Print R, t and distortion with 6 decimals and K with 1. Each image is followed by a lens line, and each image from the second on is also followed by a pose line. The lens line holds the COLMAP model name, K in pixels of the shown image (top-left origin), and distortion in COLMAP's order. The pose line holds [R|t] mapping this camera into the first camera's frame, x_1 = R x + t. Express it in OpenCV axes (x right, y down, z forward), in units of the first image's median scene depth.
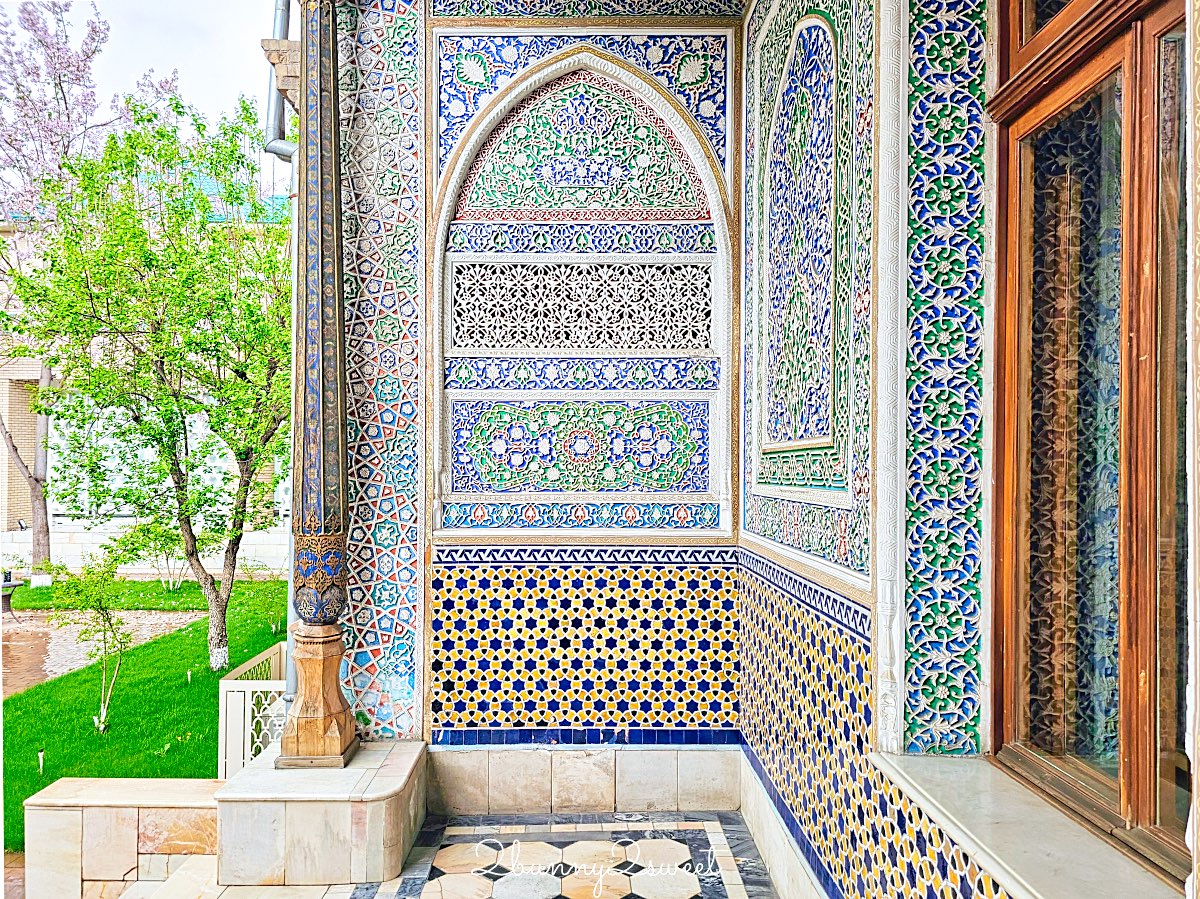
lens RADIAL K [[812.7, 0, 624.5], [0, 812.7, 465.1], [0, 0, 1]] dist [0.041922, -0.005294]
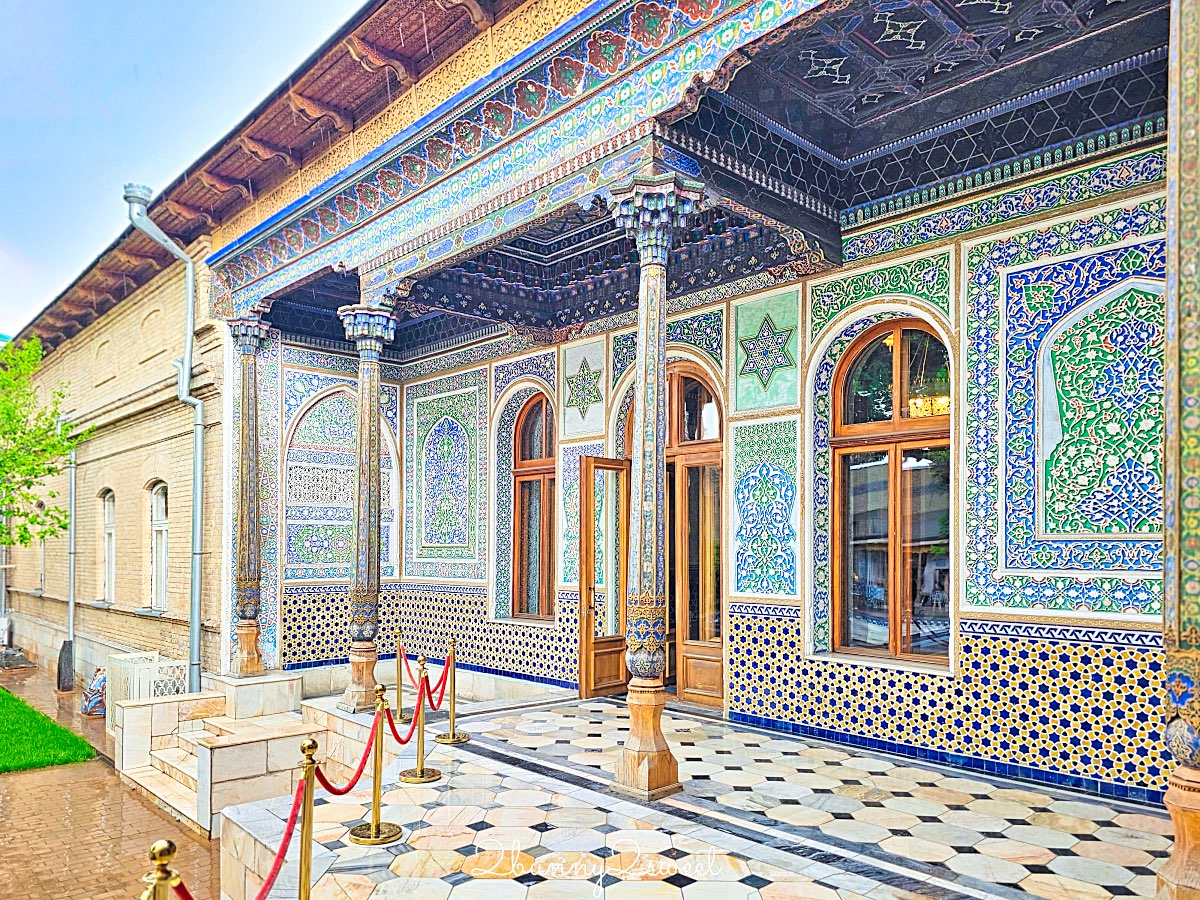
lens RADIAL K [[857.9, 0, 601.1], [0, 857.9, 450.2], [0, 0, 1]] dist [0.006556, 0.001691]
pose [[0.736566, 0.071264, 0.672601, -1.267408], [0.001299, 0.994283, -0.106770, -0.027459], [-0.676364, 0.079517, 0.732263, -1.488394]]
